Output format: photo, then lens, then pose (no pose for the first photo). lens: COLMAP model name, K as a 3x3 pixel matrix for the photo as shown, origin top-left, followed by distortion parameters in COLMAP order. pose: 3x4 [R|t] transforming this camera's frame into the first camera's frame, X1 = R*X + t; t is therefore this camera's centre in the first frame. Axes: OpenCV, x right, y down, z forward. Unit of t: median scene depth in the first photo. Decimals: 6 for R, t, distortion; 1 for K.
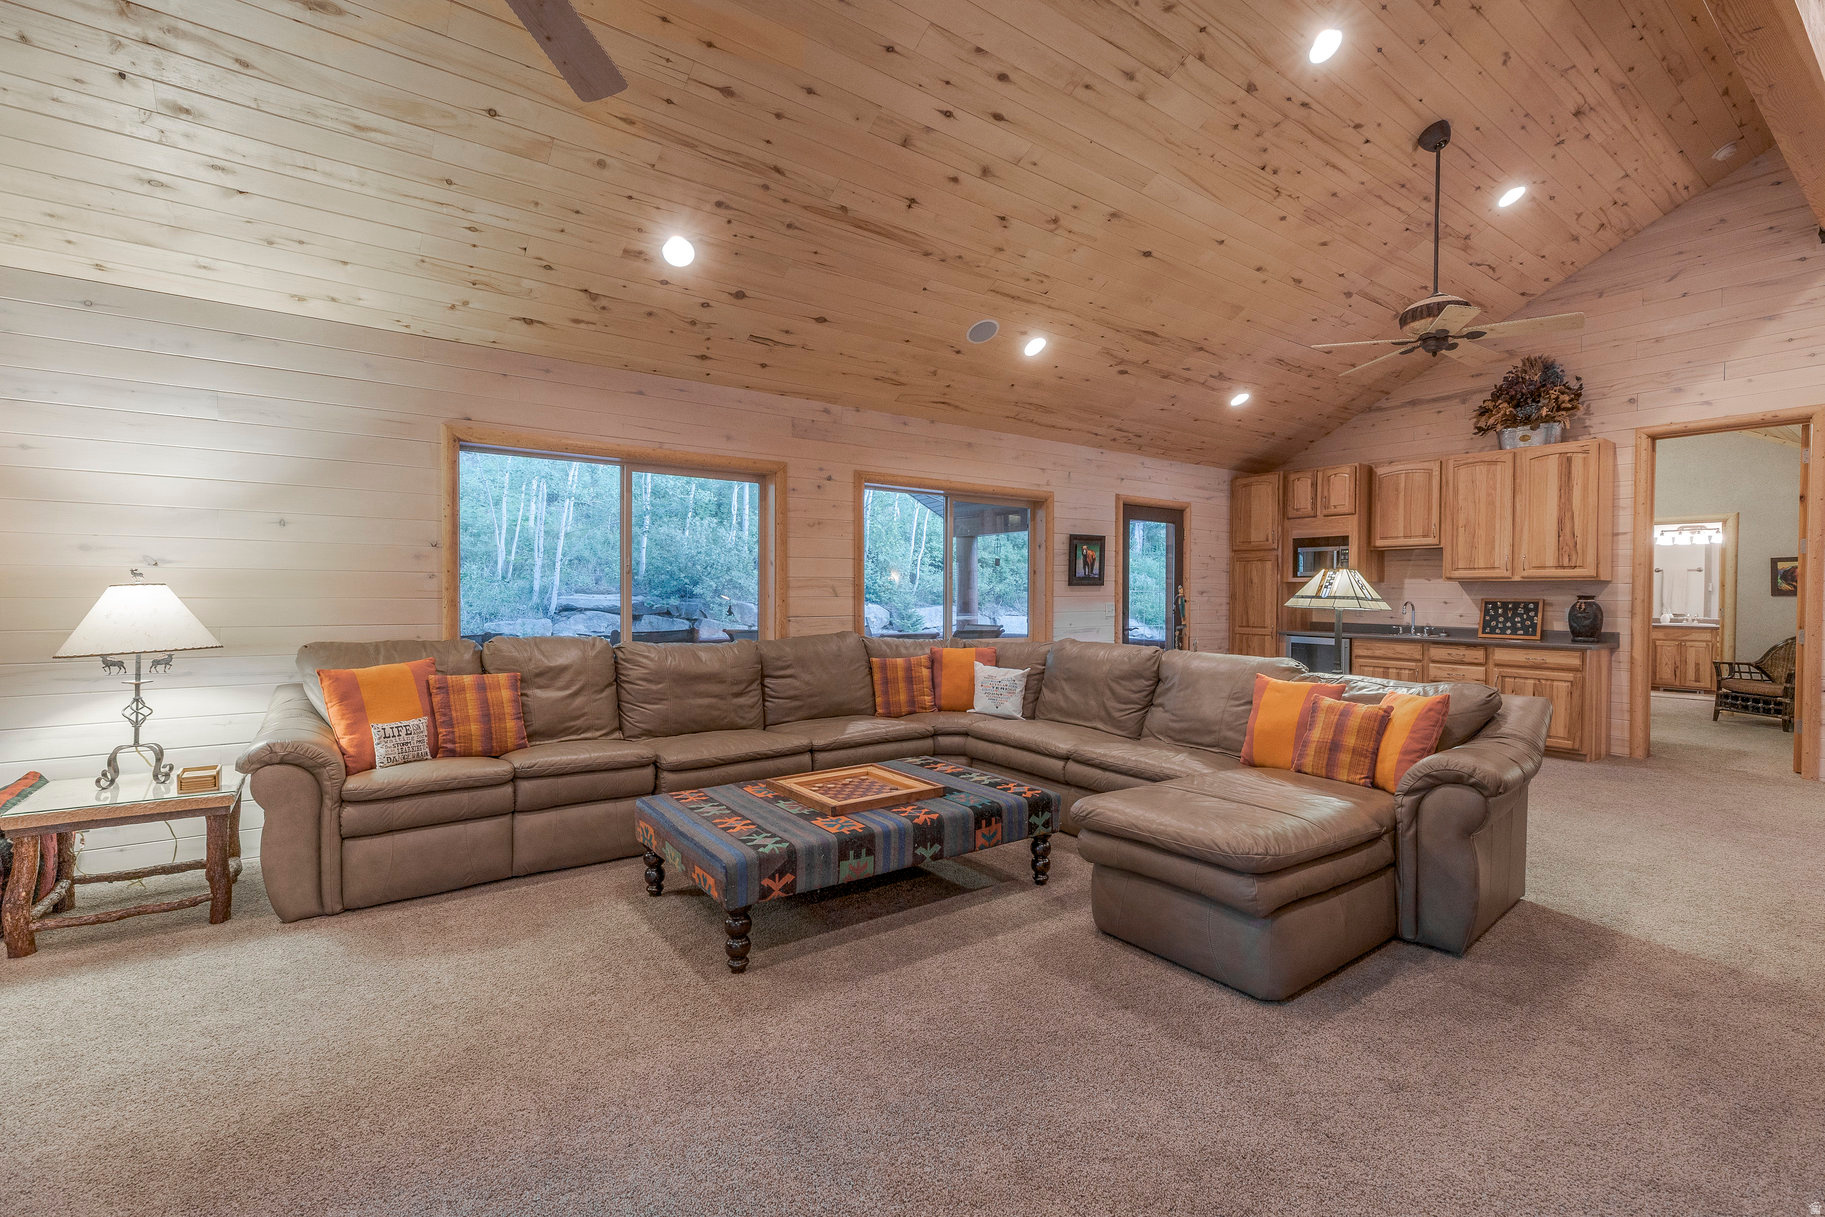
lens RADIAL K [[815.5, 0, 918.5], [0, 815.5, 604.1], [0, 0, 1]] dist [0.006728, -0.000941]
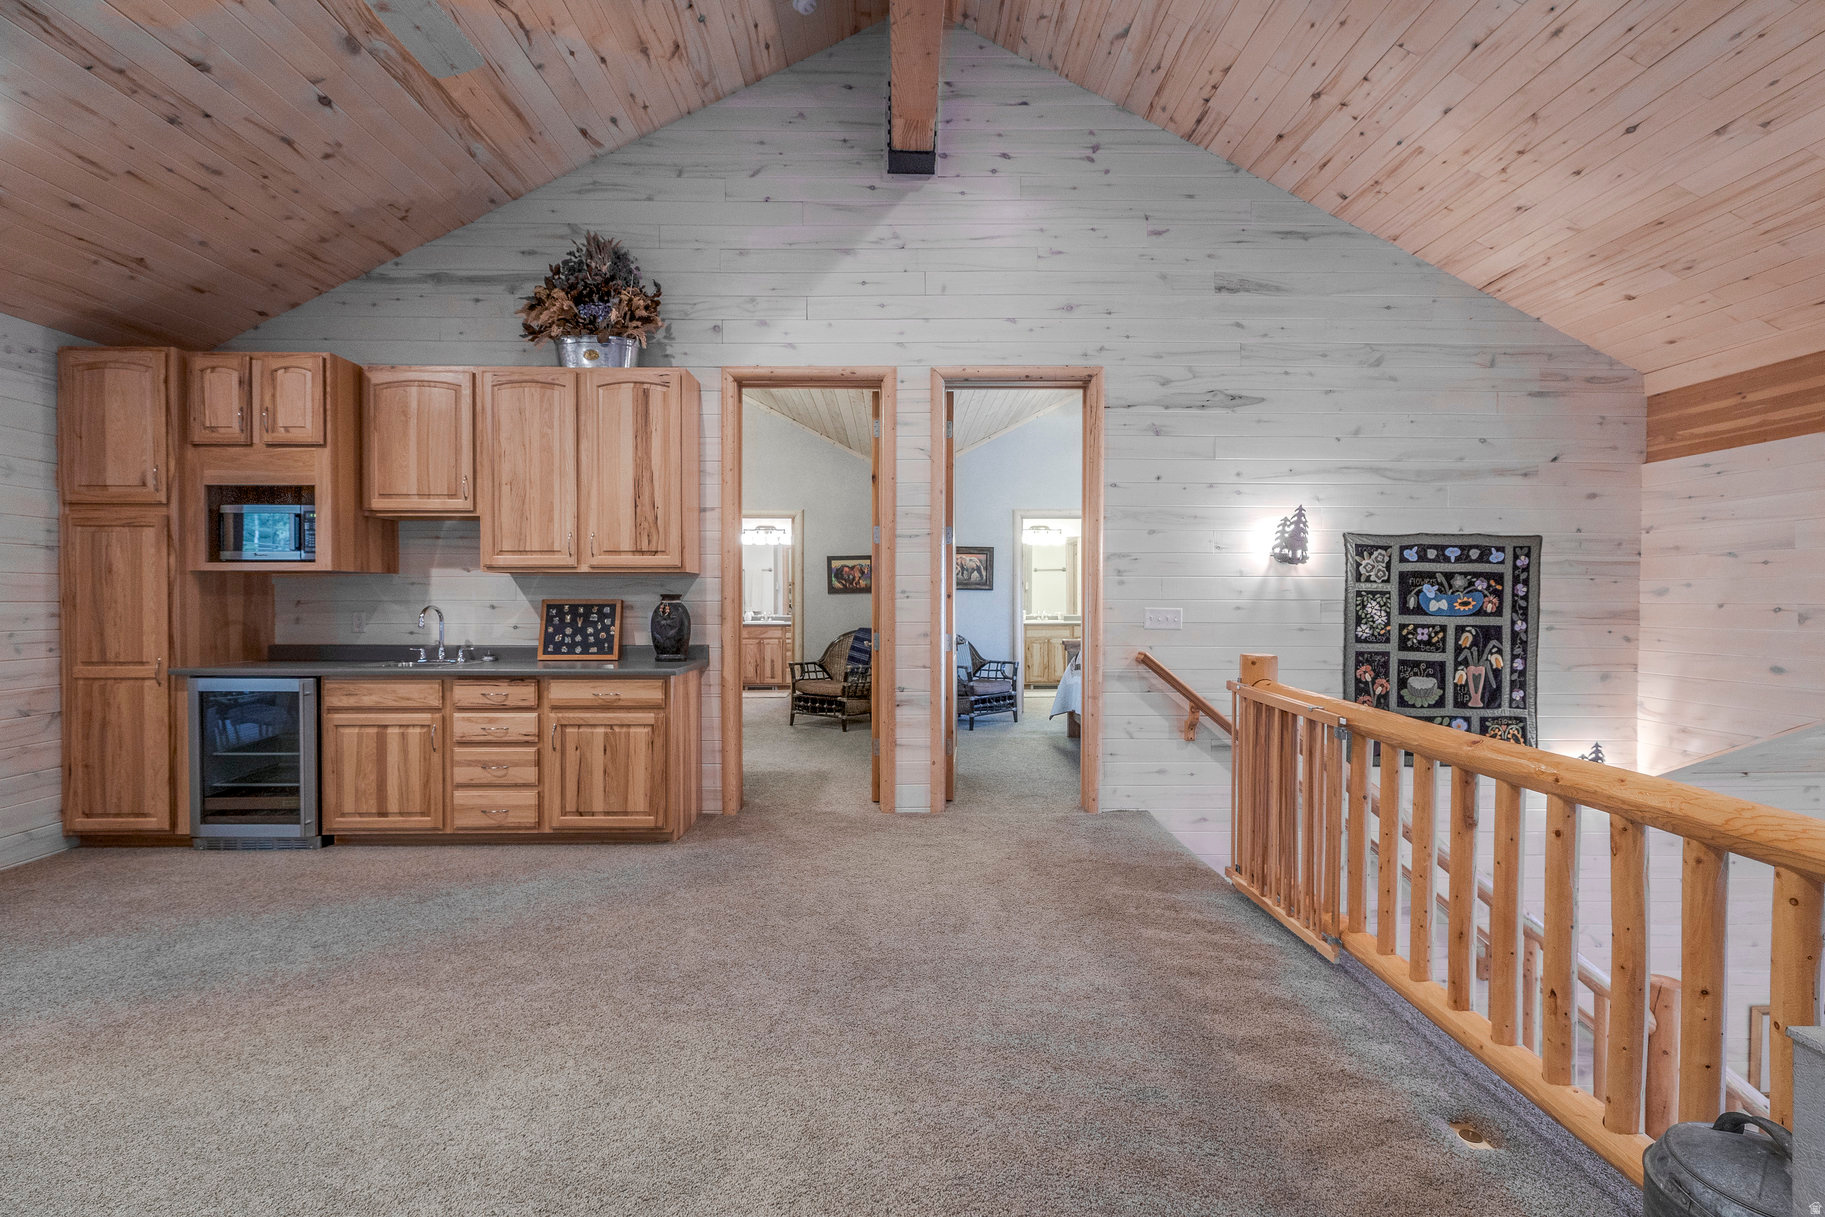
lens RADIAL K [[815.5, 0, 918.5], [0, 815.5, 604.1], [0, 0, 1]] dist [0.006728, -0.000941]
pose [[0.580097, -0.014928, 0.814411, 0.359784], [0.014843, 0.999860, 0.007755, -0.004242], [-0.814412, 0.007589, 0.580237, 0.411276]]
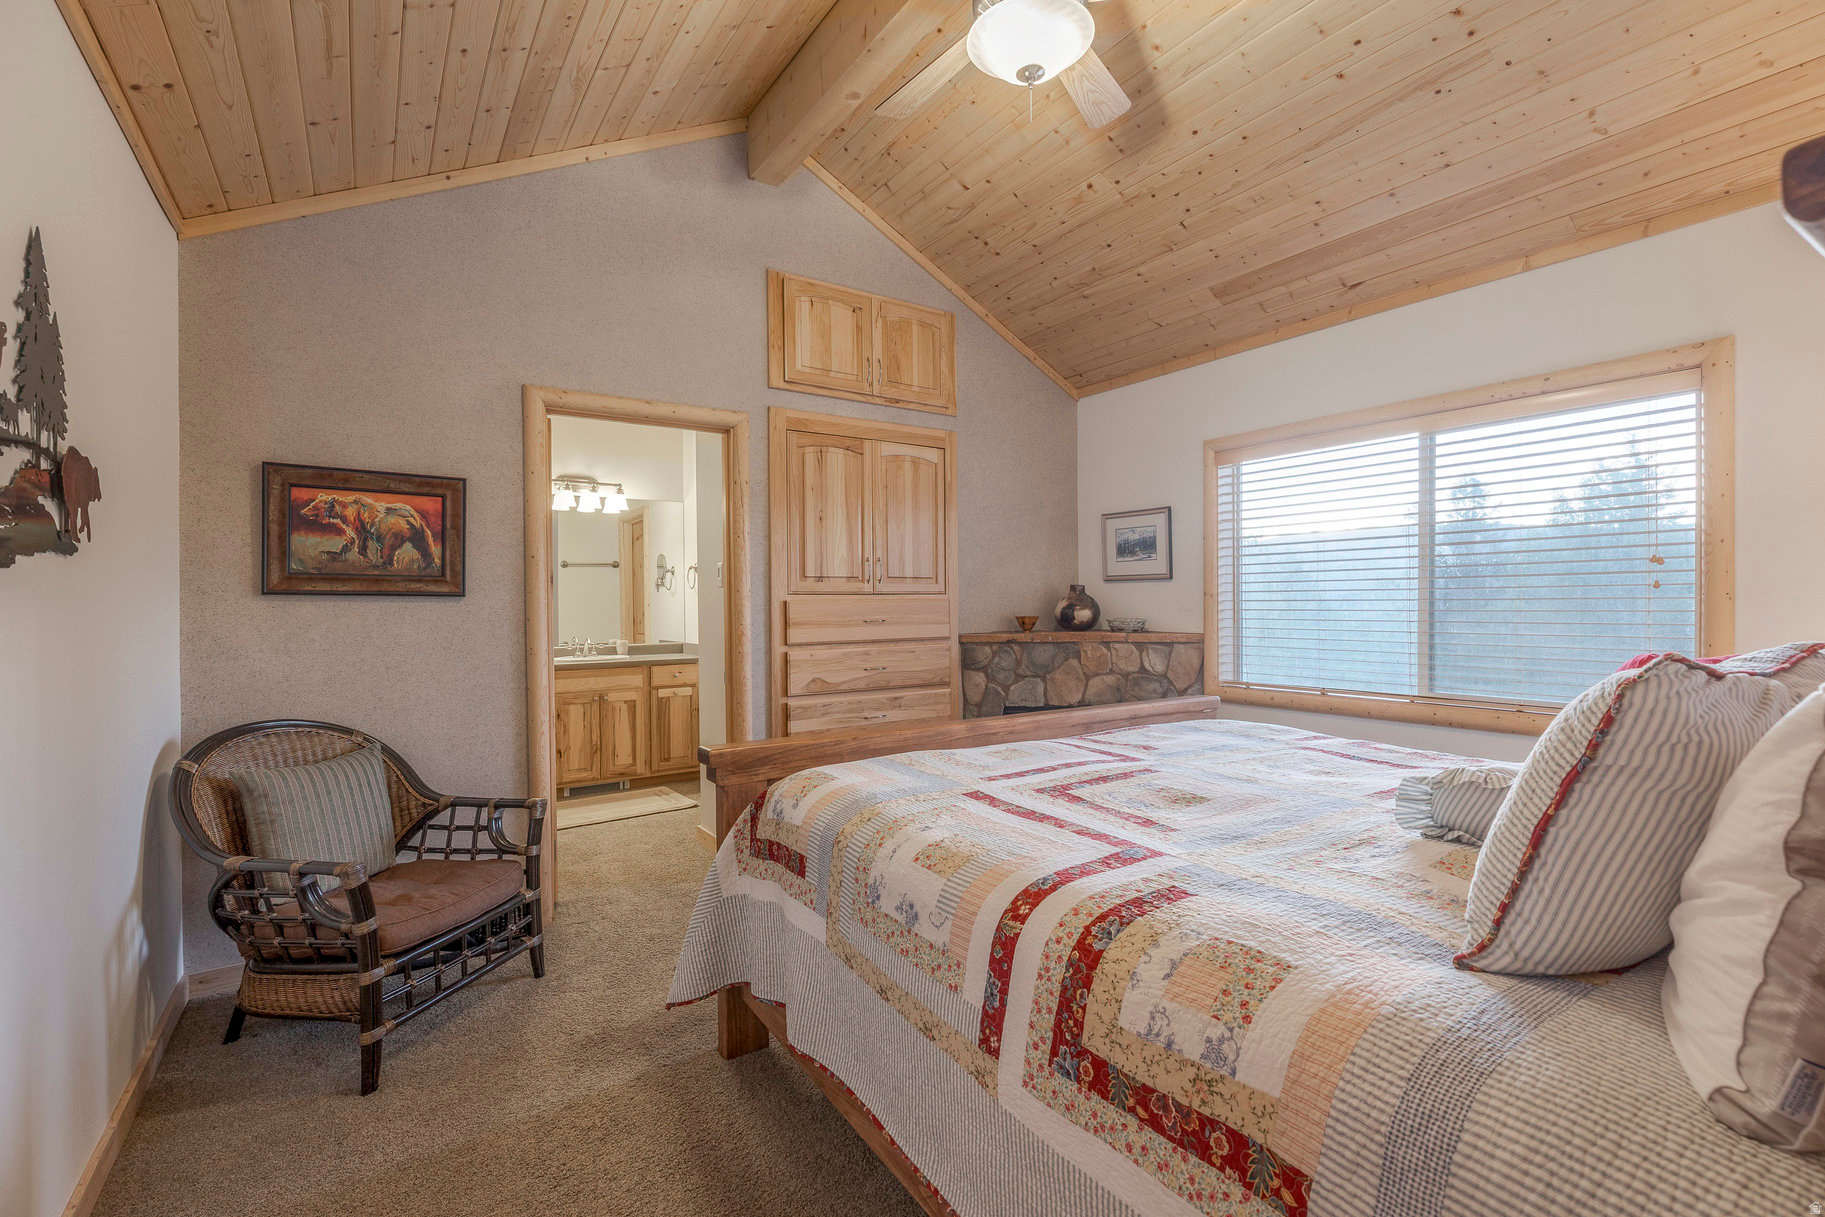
lens RADIAL K [[815.5, 0, 918.5], [0, 815.5, 604.1], [0, 0, 1]] dist [0.006728, -0.000941]
pose [[0.047364, -0.006196, 0.998858, 0.727344], [0.024913, 0.999677, 0.005020, -0.005149], [-0.998567, 0.024647, 0.047503, 0.616179]]
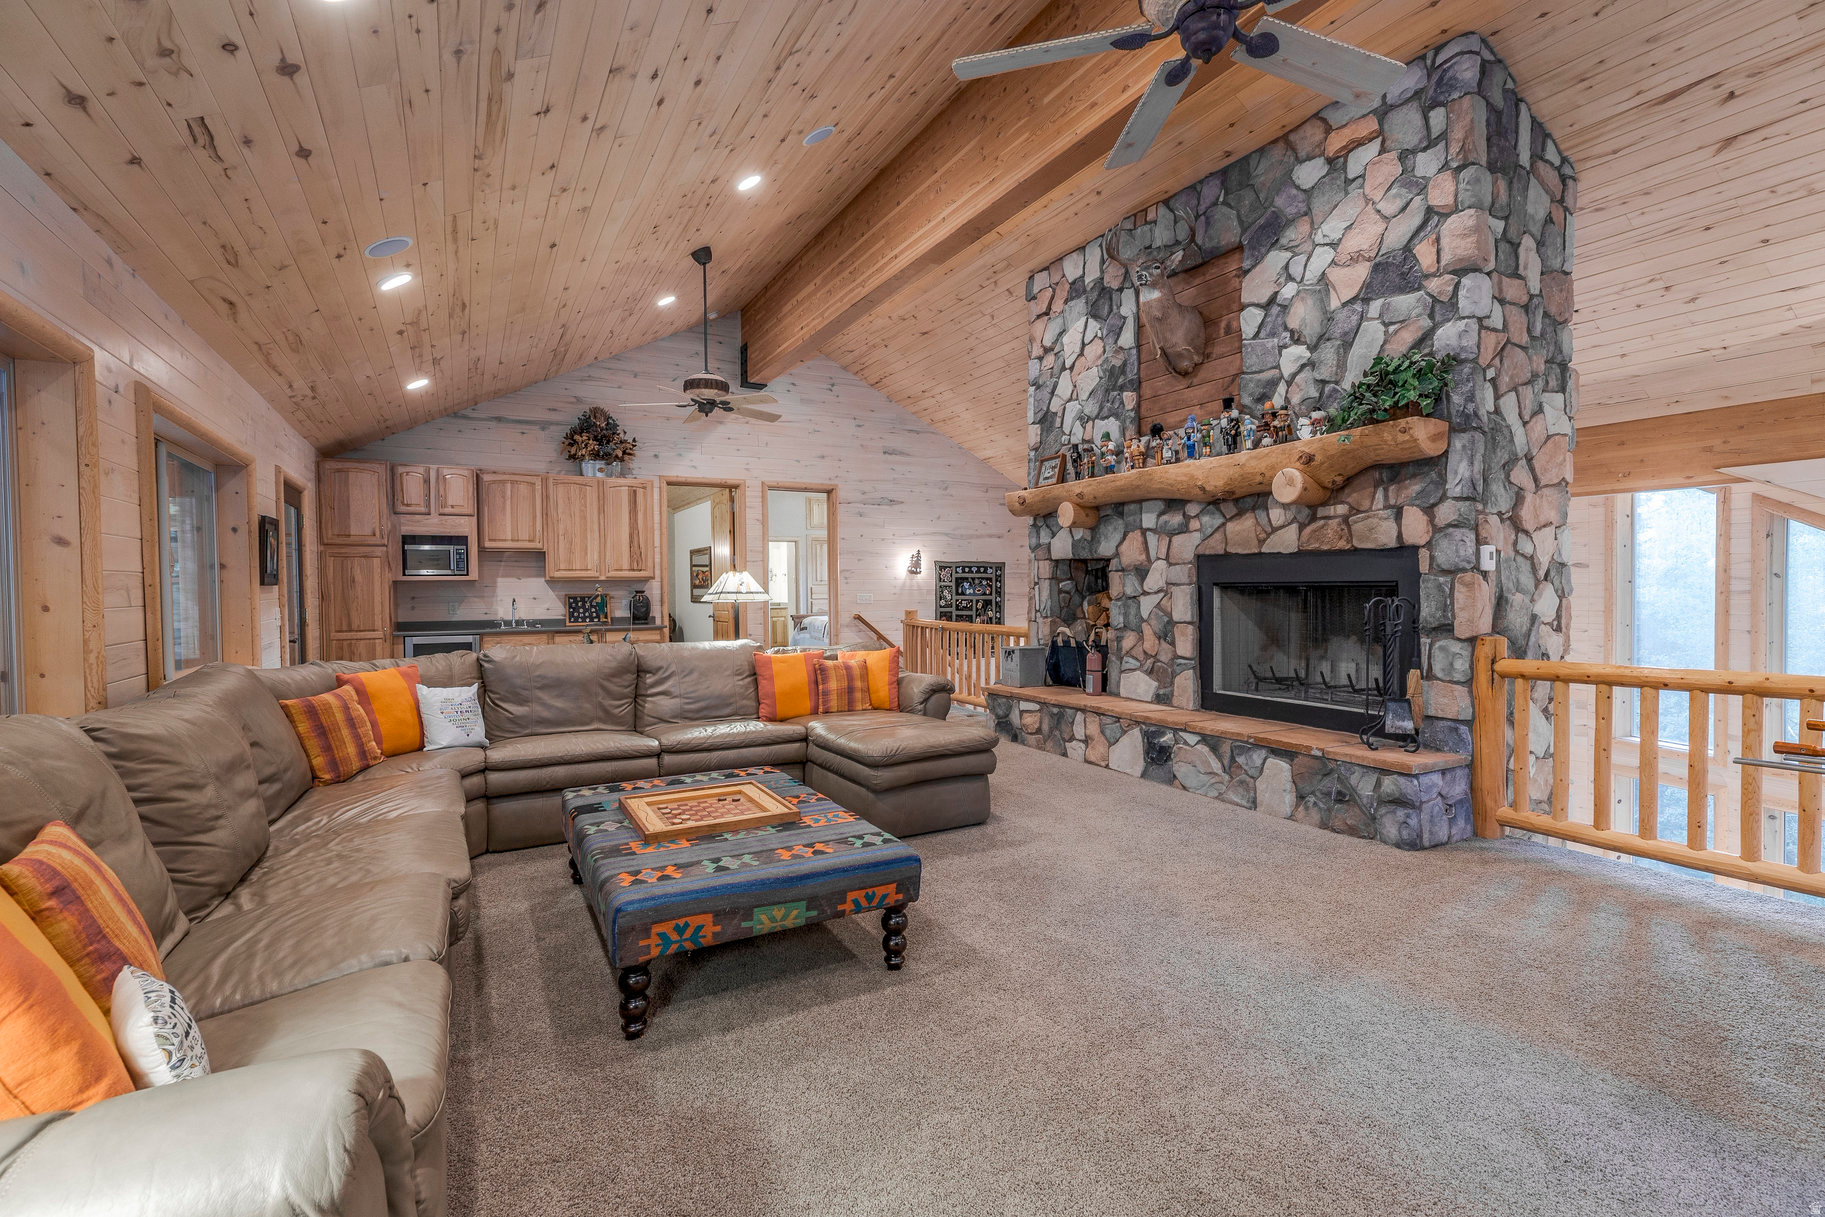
lens RADIAL K [[815.5, 0, 918.5], [0, 815.5, 604.1], [0, 0, 1]] dist [0.006728, -0.000941]
pose [[0.132966, -0.028248, 0.990718, -0.487343], [0.026017, 0.999349, 0.025002, -0.009359], [-0.990779, 0.022451, 0.133615, 0.335415]]
